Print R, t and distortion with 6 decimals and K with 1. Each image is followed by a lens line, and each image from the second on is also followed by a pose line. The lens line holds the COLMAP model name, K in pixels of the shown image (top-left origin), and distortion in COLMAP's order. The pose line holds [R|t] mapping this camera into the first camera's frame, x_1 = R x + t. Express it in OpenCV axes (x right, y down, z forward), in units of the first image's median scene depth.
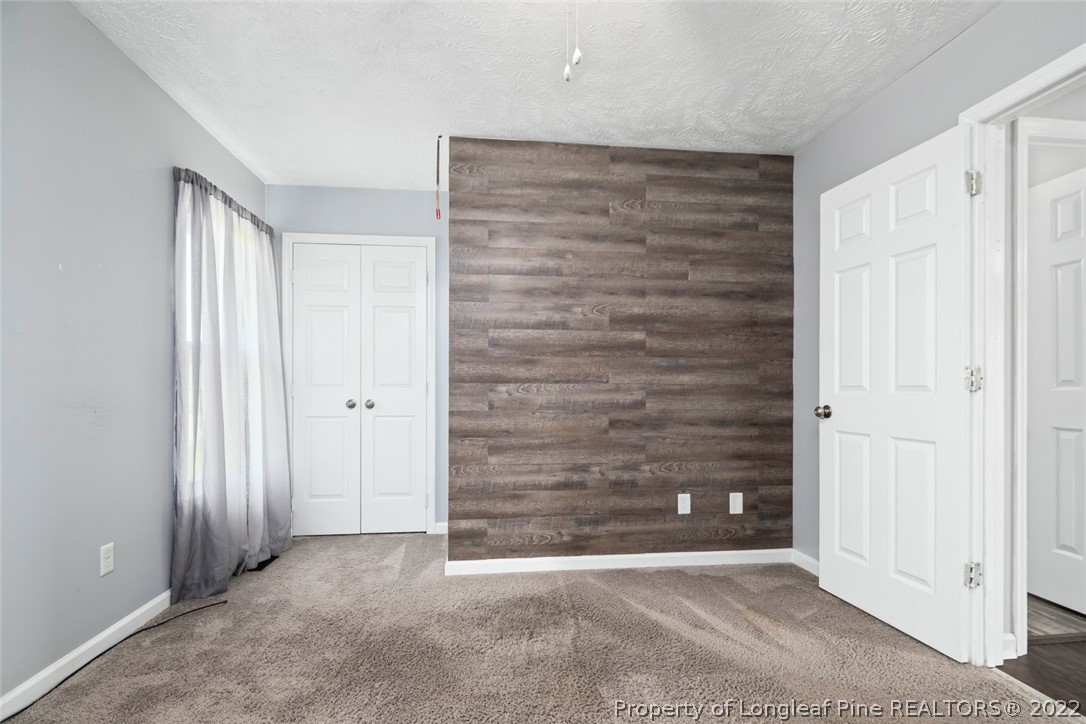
lens RADIAL K [[526.7, 0, 549.4], [0, 526.7, 388.3], [0, 0, 1]] dist [0.002320, -0.003095]
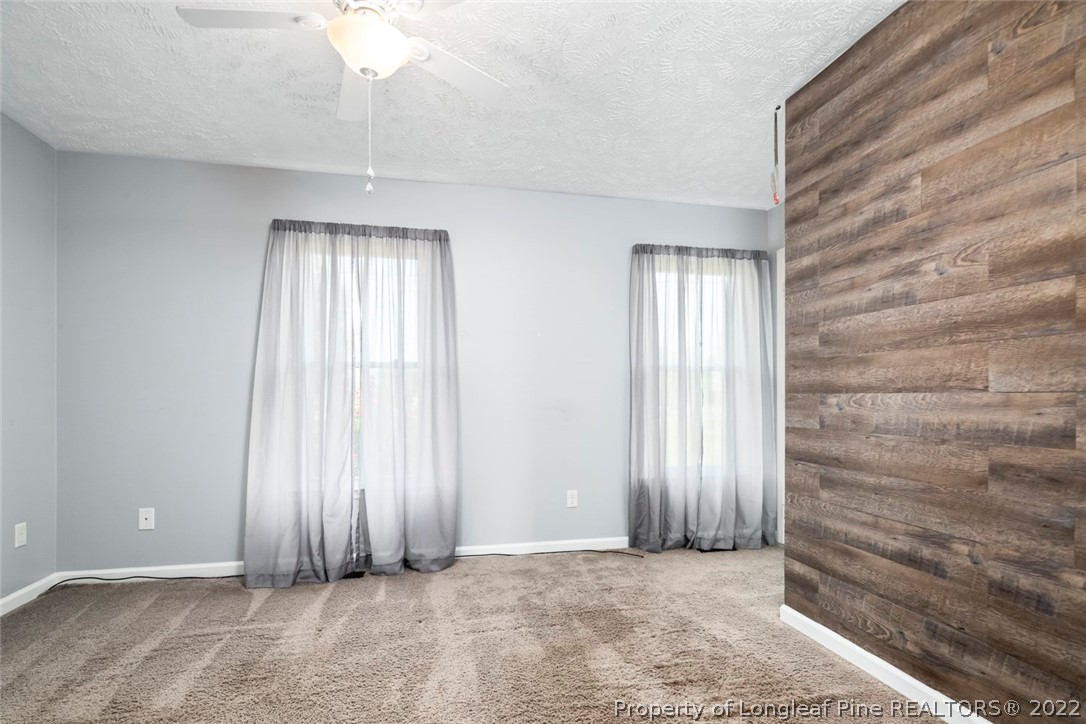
lens RADIAL K [[526.7, 0, 521.8], [0, 526.7, 397.9], [0, 0, 1]] dist [0.002320, -0.003095]
pose [[0.070122, 0.001144, -0.997538, 0.606823], [0.002016, 0.999997, 0.001289, -0.004983], [0.997536, -0.002102, 0.070119, 0.508761]]
